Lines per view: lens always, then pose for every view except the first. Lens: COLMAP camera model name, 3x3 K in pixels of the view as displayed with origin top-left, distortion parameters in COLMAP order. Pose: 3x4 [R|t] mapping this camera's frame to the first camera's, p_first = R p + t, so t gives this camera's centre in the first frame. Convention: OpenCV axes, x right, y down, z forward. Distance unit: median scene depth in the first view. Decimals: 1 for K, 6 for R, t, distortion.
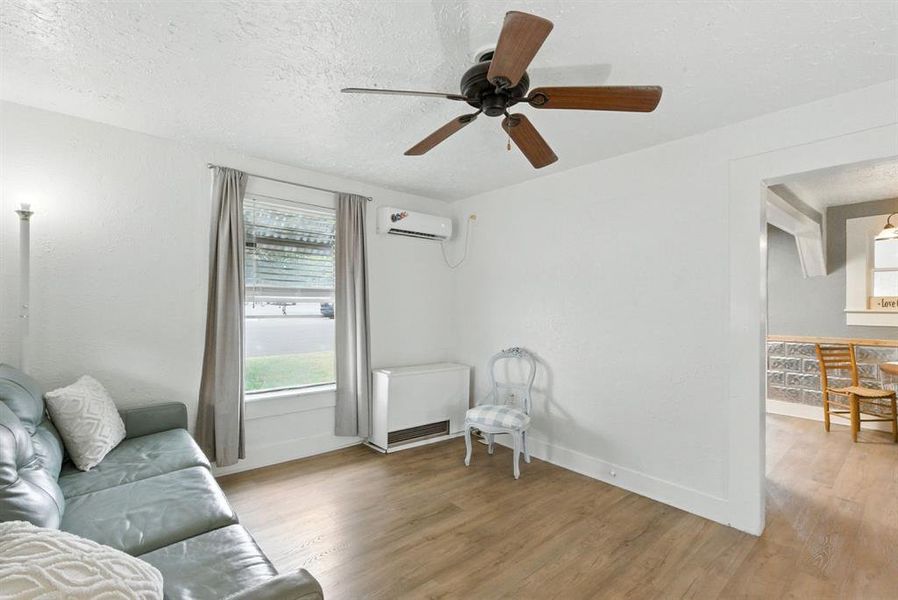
lens RADIAL K [[410.5, 0, 441.7], [0, 410.5, 301.6], [0, 0, 1]] dist [0.005469, -0.003291]
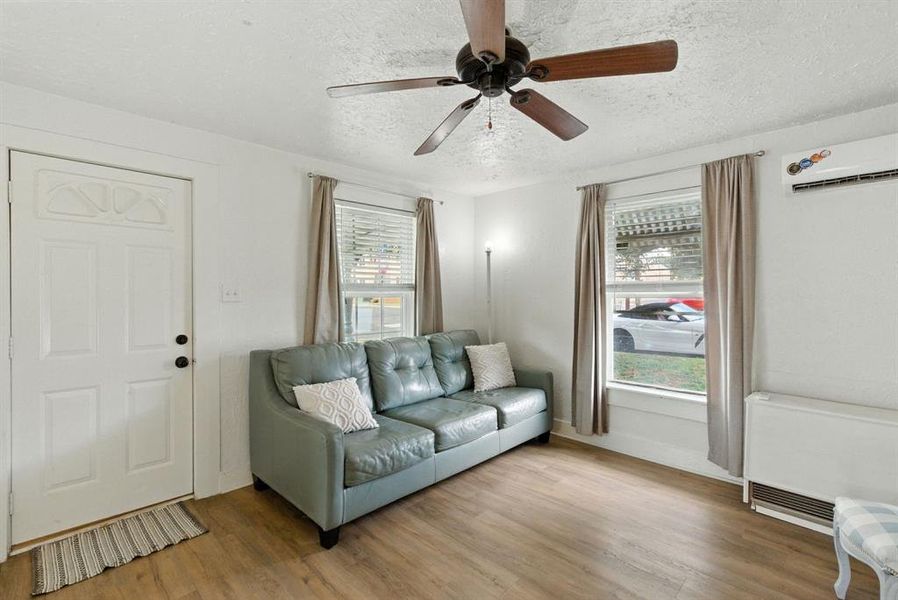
lens RADIAL K [[410.5, 0, 443.2], [0, 410.5, 299.5], [0, 0, 1]] dist [0.005469, -0.003291]
pose [[0.076906, -0.005173, -0.997025, 0.554085], [0.008791, 0.999951, -0.004510, 0.005257], [0.997000, -0.008418, 0.076948, 0.432826]]
